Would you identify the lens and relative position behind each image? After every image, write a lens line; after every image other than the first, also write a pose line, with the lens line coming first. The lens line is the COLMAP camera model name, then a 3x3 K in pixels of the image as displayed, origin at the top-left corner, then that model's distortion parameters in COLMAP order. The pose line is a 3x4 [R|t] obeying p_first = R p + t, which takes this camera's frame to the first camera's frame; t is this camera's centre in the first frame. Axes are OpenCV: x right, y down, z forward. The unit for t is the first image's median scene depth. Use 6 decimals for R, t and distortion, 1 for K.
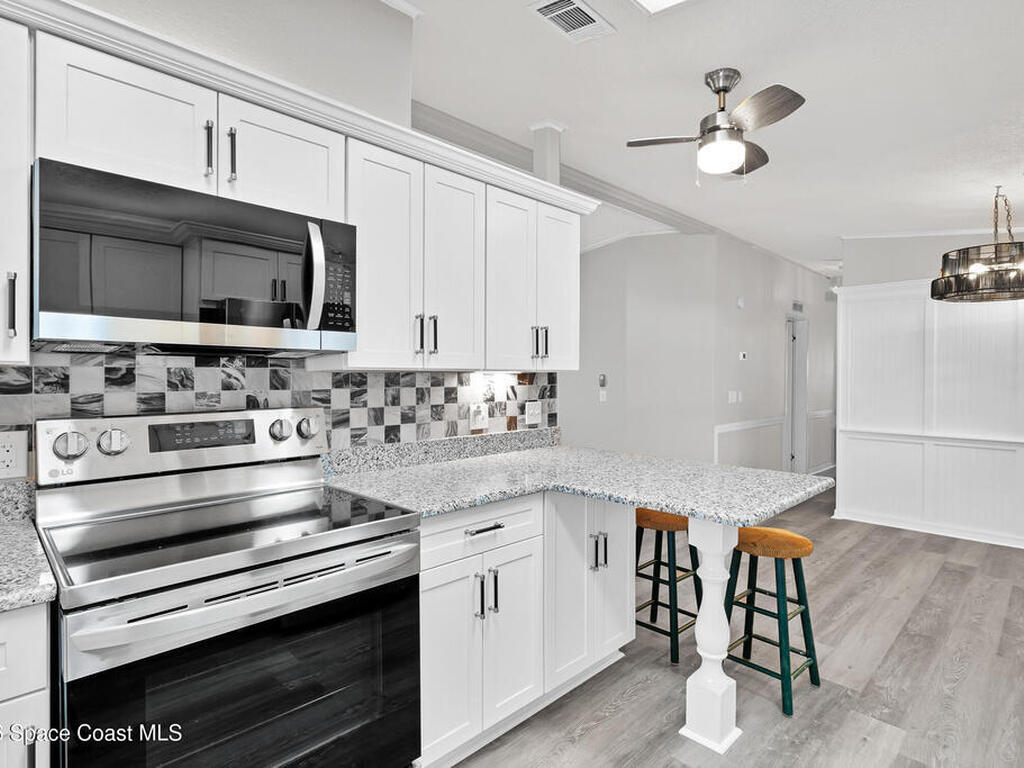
lens RADIAL K [[549.7, 0, 511.5], [0, 549.7, 379.3], [0, 0, 1]] dist [0.000082, 0.000439]
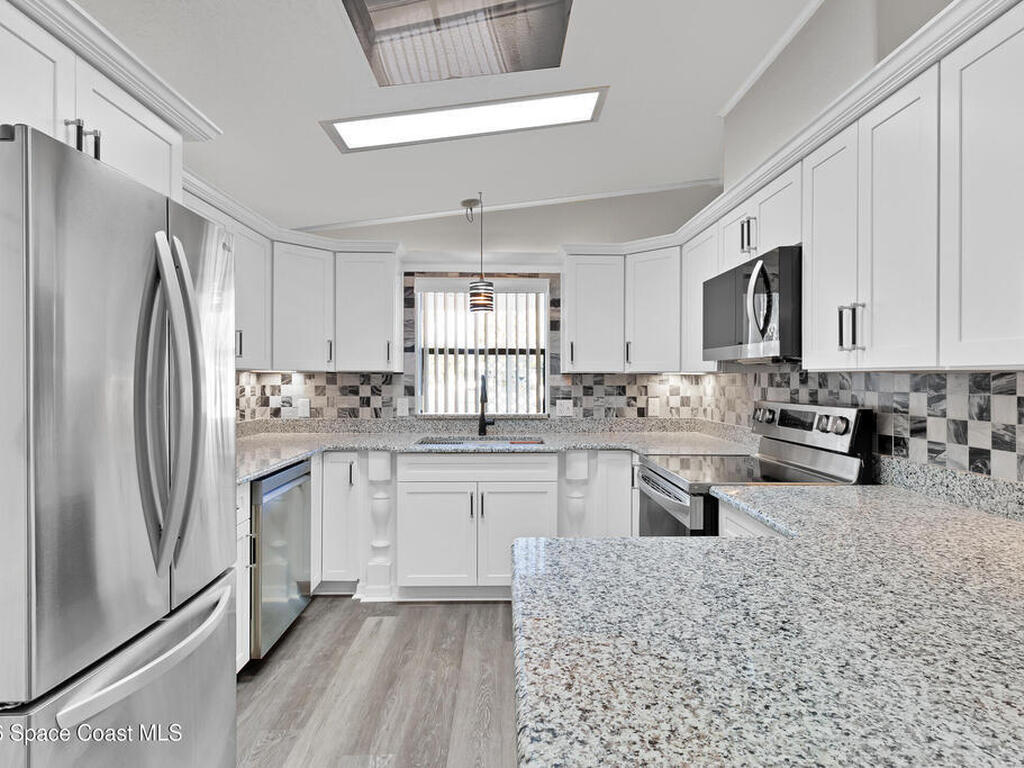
lens RADIAL K [[549.7, 0, 511.5], [0, 549.7, 379.3], [0, 0, 1]] dist [0.000082, 0.000439]
pose [[-0.698924, -0.001237, -0.715195, 0.639531], [-0.008028, 0.999949, 0.006117, -0.003189], [0.715151, 0.010017, -0.698898, 0.968928]]
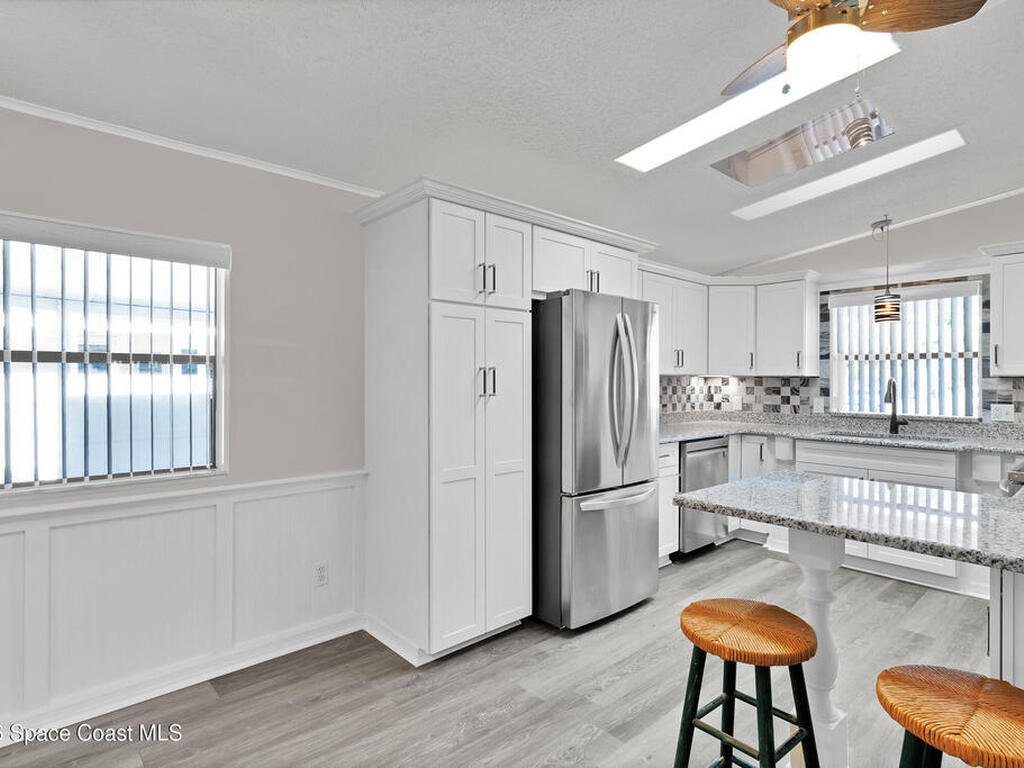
lens RADIAL K [[549.7, 0, 511.5], [0, 549.7, 379.3], [0, 0, 1]] dist [0.000082, 0.000439]
pose [[-0.997694, -0.006520, 0.067551, 0.646886], [-0.006206, 0.999969, 0.004844, -0.003253], [-0.067581, 0.004413, -0.997704, 1.552555]]
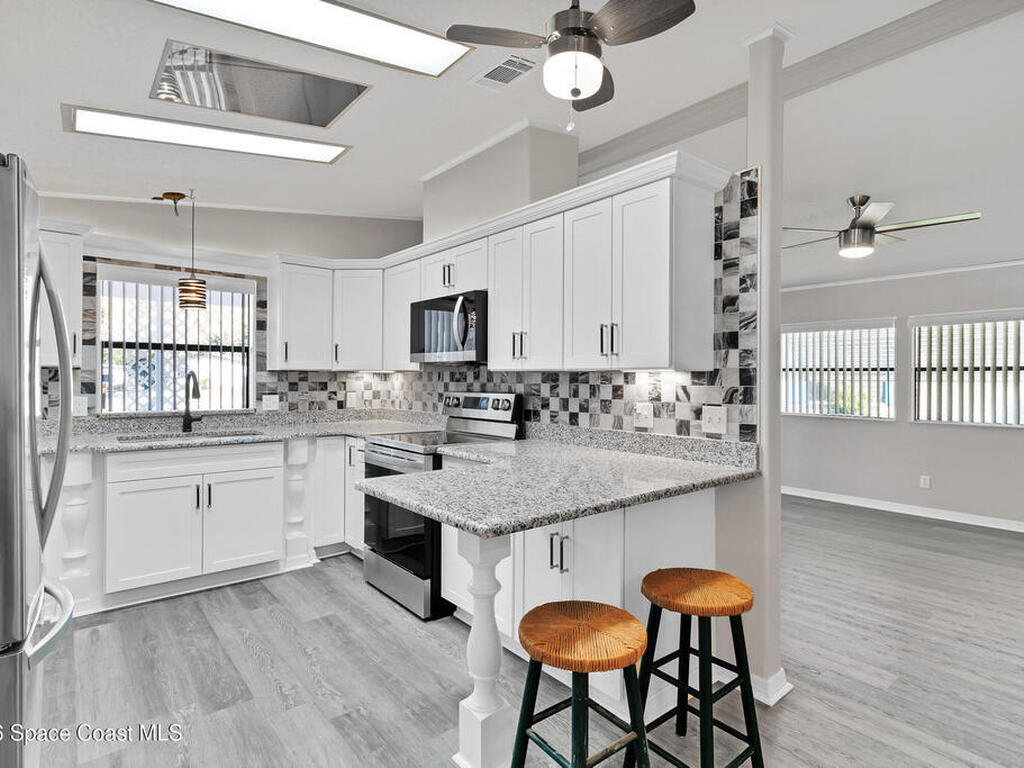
lens RADIAL K [[556.8, 0, 529.5], [0, 556.8, 374.9], [0, 0, 1]] dist [-0.001103, -0.000031]
pose [[-0.088613, -0.008381, -0.996031, 1.028262], [-0.012216, 0.999899, -0.007326, 0.004328], [0.995991, 0.011518, -0.088706, 0.922572]]
